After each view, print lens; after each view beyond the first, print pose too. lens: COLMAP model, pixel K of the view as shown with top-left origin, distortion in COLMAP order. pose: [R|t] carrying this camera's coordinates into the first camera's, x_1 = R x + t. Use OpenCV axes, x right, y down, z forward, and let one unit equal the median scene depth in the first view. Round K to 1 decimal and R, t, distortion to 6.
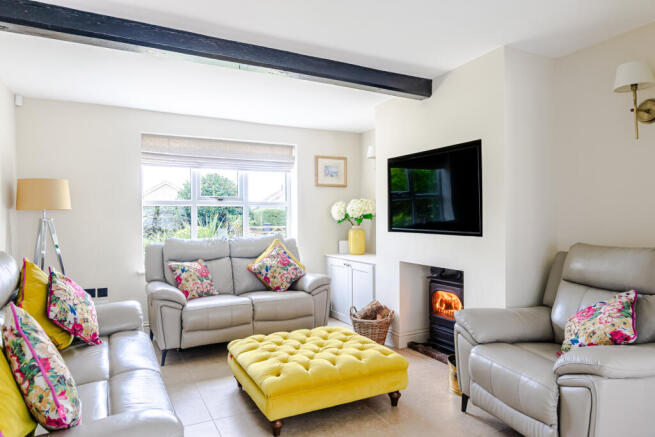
lens RADIAL K [[419.9, 0, 330.8], [0, 419.9, 223.2], [0, 0, 1]] dist [-0.014894, 0.000692]
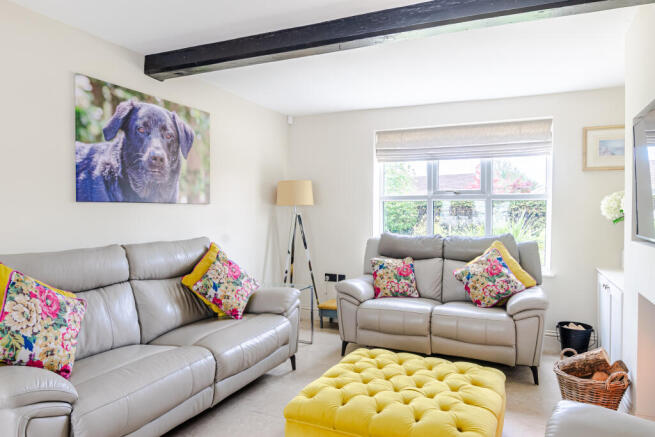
lens RADIAL K [[419.9, 0, 332.9], [0, 419.9, 220.0], [0, 0, 1]] dist [-0.014894, 0.000692]
pose [[0.612788, 0.026760, -0.789794, 0.331284], [-0.017693, 0.999641, 0.020143, -0.013899], [0.790050, 0.001631, 0.613041, 0.285851]]
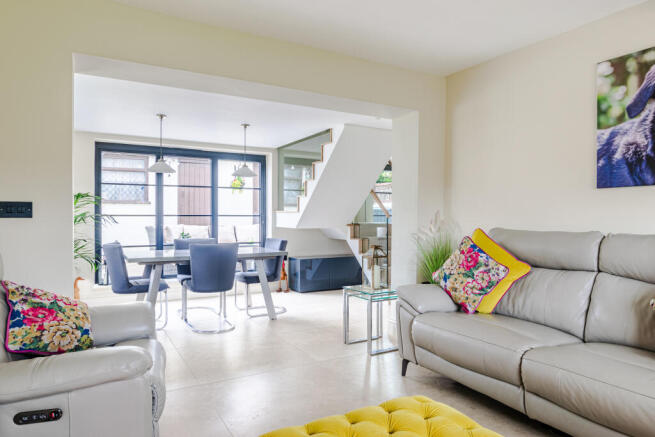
lens RADIAL K [[419.9, 0, 327.1], [0, 419.9, 218.5], [0, 0, 1]] dist [-0.014894, 0.000692]
pose [[-0.998573, 0.011376, -0.052179, 0.048312], [0.009980, 0.999587, 0.026941, 0.003162], [0.052464, 0.026382, -0.998274, 0.993120]]
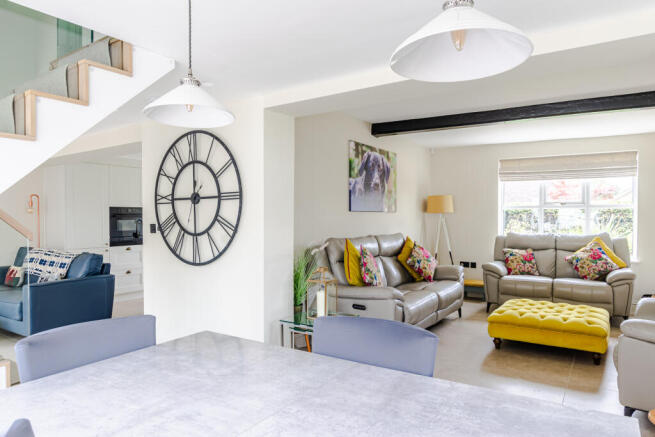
lens RADIAL K [[419.9, 0, 330.2], [0, 419.9, 219.7], [0, 0, 1]] dist [-0.014894, 0.000692]
pose [[0.484603, 0.014602, -0.874612, 0.568573], [-0.017452, 0.999823, 0.007022, -0.006154], [0.874560, 0.011861, 0.484772, -0.232977]]
